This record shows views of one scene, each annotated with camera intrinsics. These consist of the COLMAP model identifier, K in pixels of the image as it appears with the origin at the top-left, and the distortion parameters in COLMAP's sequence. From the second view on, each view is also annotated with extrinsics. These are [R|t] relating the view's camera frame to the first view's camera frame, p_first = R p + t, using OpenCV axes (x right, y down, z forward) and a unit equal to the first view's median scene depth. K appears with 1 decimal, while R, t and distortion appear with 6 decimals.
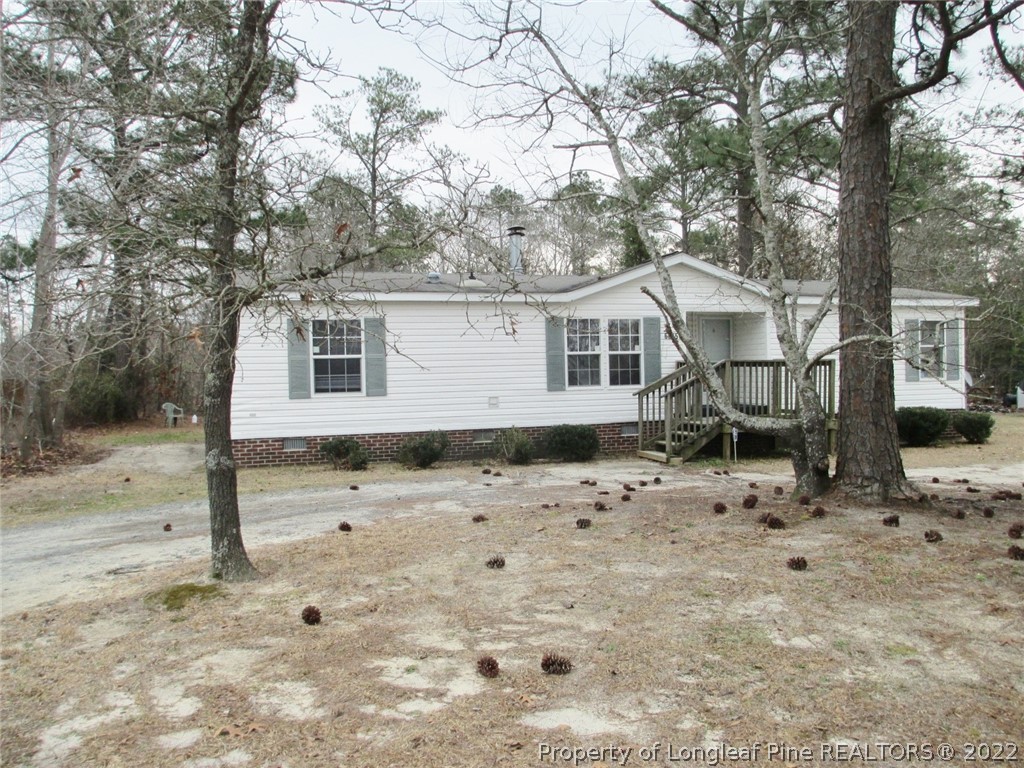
lens RADIAL K [[863.7, 0, 512.7], [0, 863.7, 385.1], [0, 0, 1]] dist [-0.040908, -0.006202]
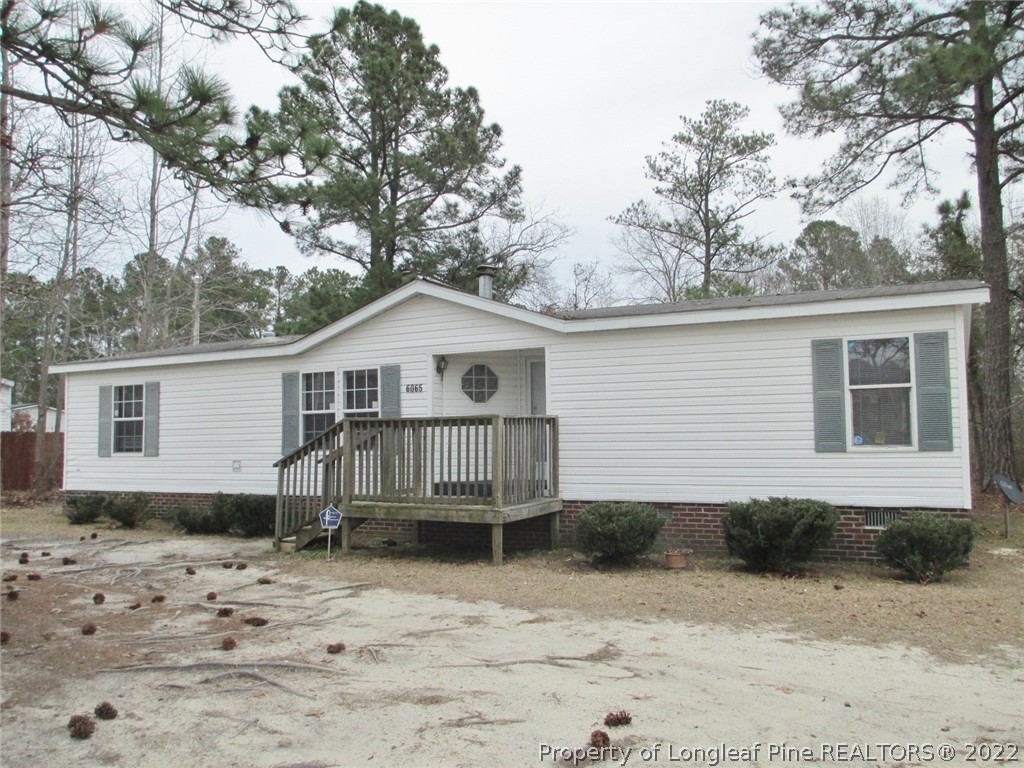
lens RADIAL K [[863.7, 0, 512.1], [0, 863.7, 382.3], [0, 0, 1]] dist [-0.040908, -0.006202]
pose [[0.693835, -0.039685, -0.719040, 0.827265], [-0.010717, 0.997801, -0.065412, -0.012817], [0.720054, 0.053091, 0.691884, 0.543901]]
